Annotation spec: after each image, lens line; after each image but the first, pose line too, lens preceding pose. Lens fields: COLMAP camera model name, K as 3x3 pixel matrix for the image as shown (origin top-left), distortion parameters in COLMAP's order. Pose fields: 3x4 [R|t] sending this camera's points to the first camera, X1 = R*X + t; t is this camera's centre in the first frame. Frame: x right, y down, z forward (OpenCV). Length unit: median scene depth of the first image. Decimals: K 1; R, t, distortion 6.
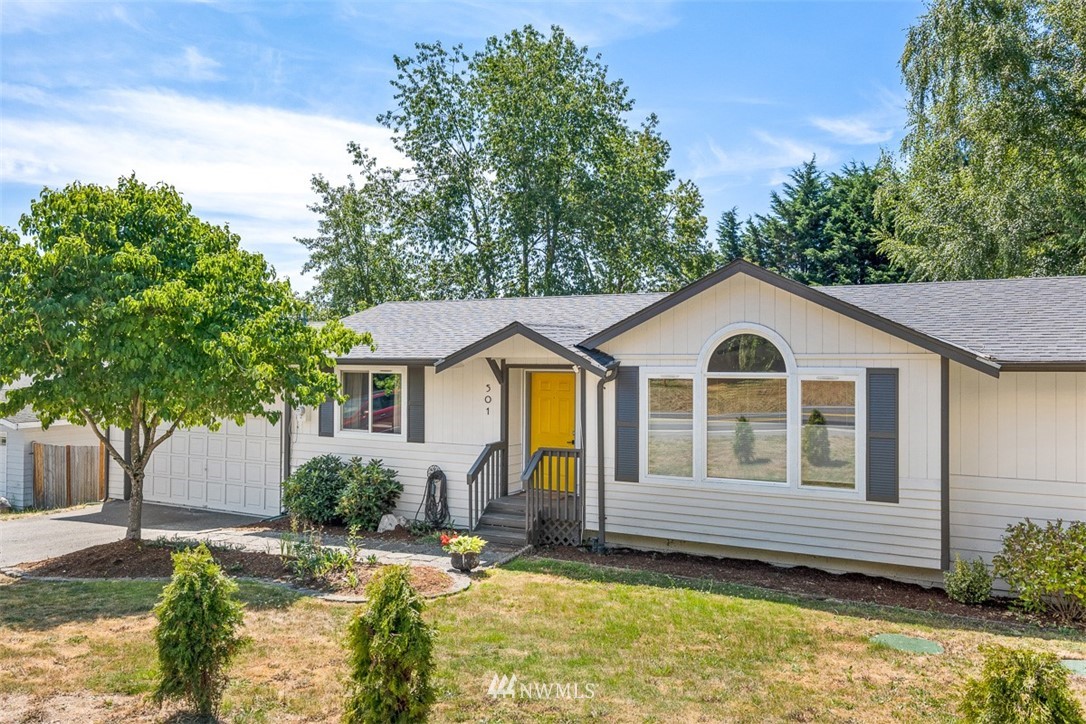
lens RADIAL K [[760.7, 0, 534.0], [0, 760.7, 364.5], [0, 0, 1]] dist [0.008258, 0.002337]
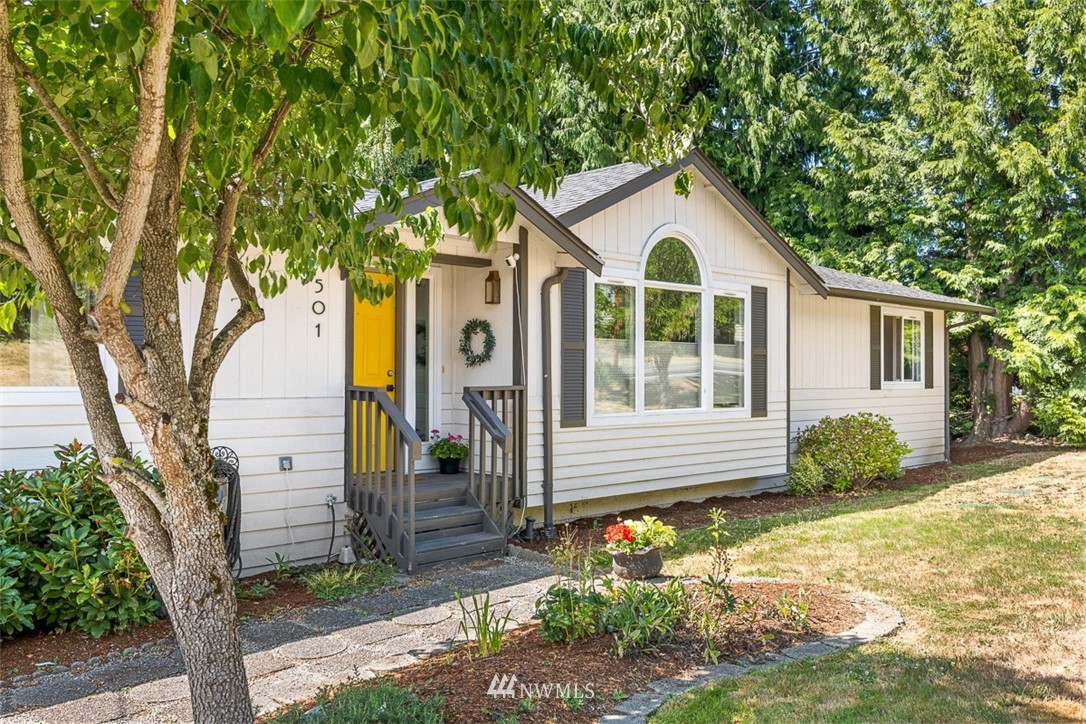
lens RADIAL K [[886.2, 0, 535.2], [0, 886.2, 366.1], [0, 0, 1]] dist [0.006727, -0.000747]
pose [[0.346133, 0.004261, 0.938176, -0.686190], [0.000283, 0.999989, -0.004646, 0.105692], [-0.938185, 0.001874, 0.346128, 0.781004]]
